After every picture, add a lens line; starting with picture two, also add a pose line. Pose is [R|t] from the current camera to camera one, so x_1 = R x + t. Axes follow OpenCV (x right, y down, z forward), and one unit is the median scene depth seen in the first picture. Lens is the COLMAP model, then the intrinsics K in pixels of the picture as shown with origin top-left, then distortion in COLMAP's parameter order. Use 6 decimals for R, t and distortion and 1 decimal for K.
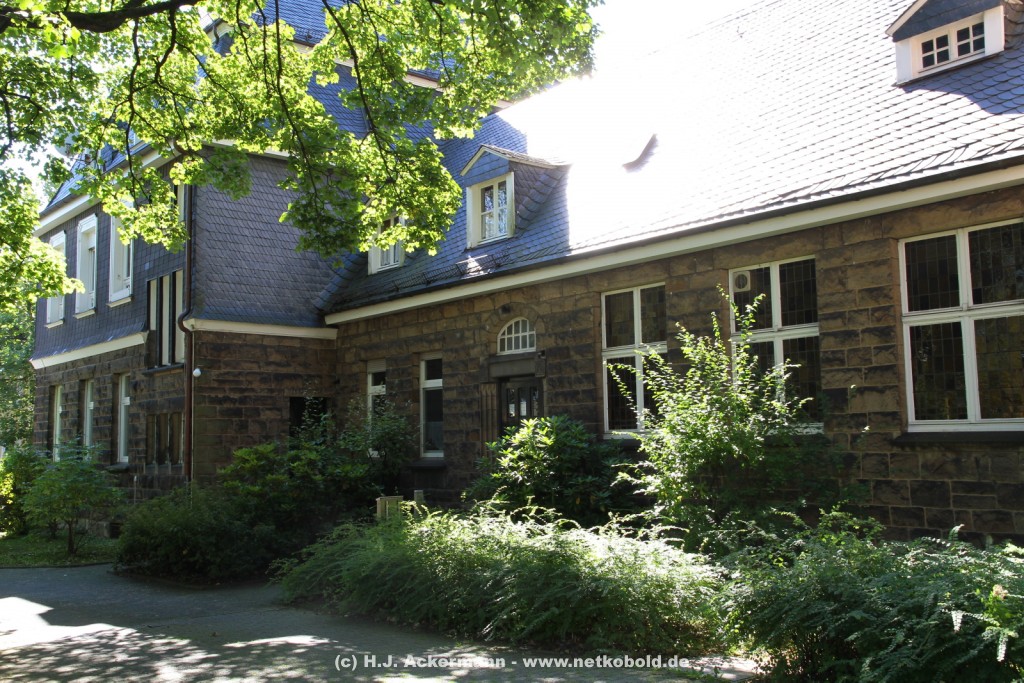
lens RADIAL K [[993.2, 0, 510.7], [0, 993.2, 338.4], [0, 0, 1]] dist [0.053088, 0.000000]
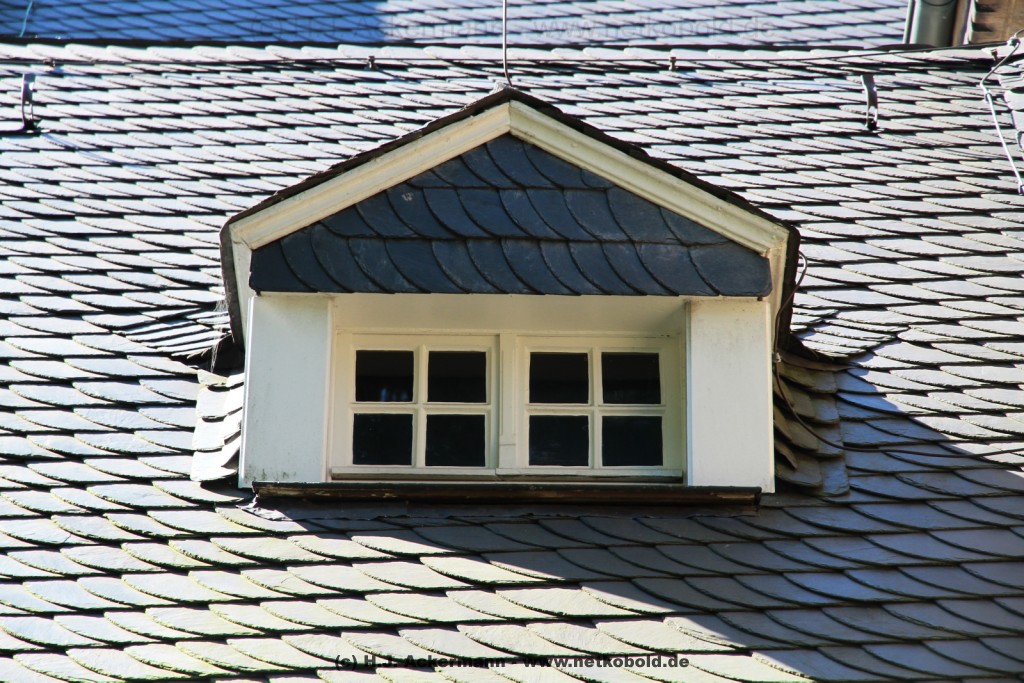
lens RADIAL K [[3847.8, 0, 512.3], [0, 3847.8, 341.6], [0, 0, 1]] dist [0.409347, 0.000000]
pose [[0.649029, 0.424518, 0.631305, -0.047129], [-0.096815, 0.869173, -0.484938, 0.067129], [-0.754578, 0.253619, 0.605218, 0.530551]]
